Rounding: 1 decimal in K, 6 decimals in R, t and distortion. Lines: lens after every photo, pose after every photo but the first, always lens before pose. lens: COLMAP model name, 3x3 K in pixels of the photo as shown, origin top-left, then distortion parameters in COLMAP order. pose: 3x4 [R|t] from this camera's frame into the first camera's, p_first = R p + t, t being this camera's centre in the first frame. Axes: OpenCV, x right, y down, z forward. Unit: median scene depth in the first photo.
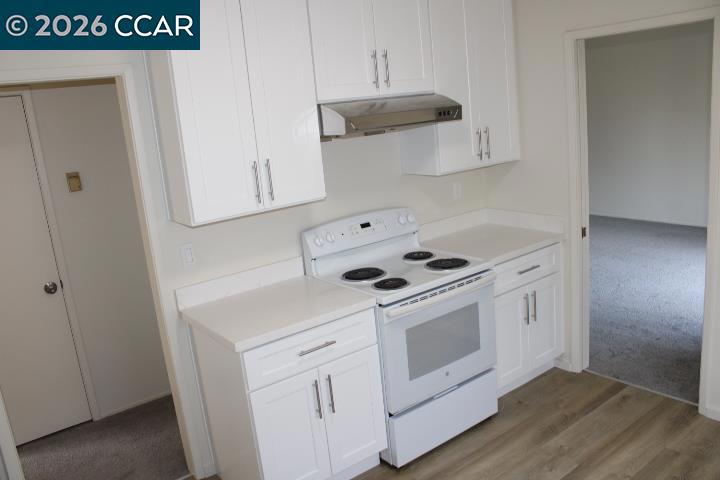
lens RADIAL K [[590.6, 0, 360.0], [0, 590.6, 240.0], [0, 0, 1]] dist [-0.176906, 0.132075]
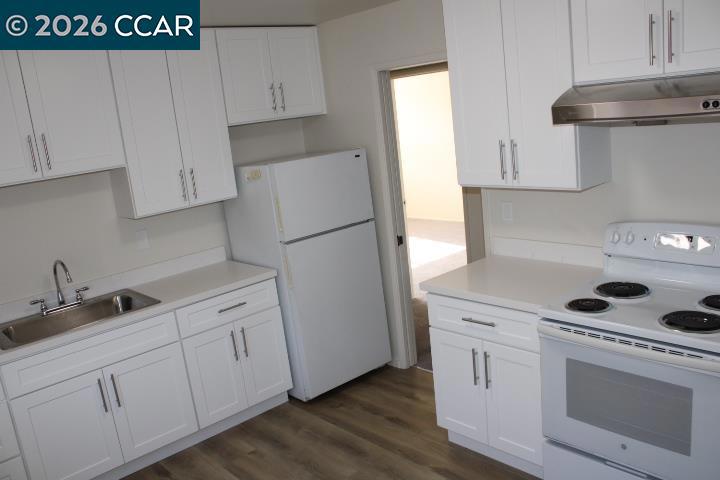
lens RADIAL K [[590.6, 0, 360.0], [0, 590.6, 240.0], [0, 0, 1]] dist [-0.176906, 0.132075]
pose [[0.094989, 0.287995, -0.952909, 0.792429], [-0.128625, 0.952764, 0.275129, -0.202614], [0.987134, 0.096434, 0.127545, 0.566582]]
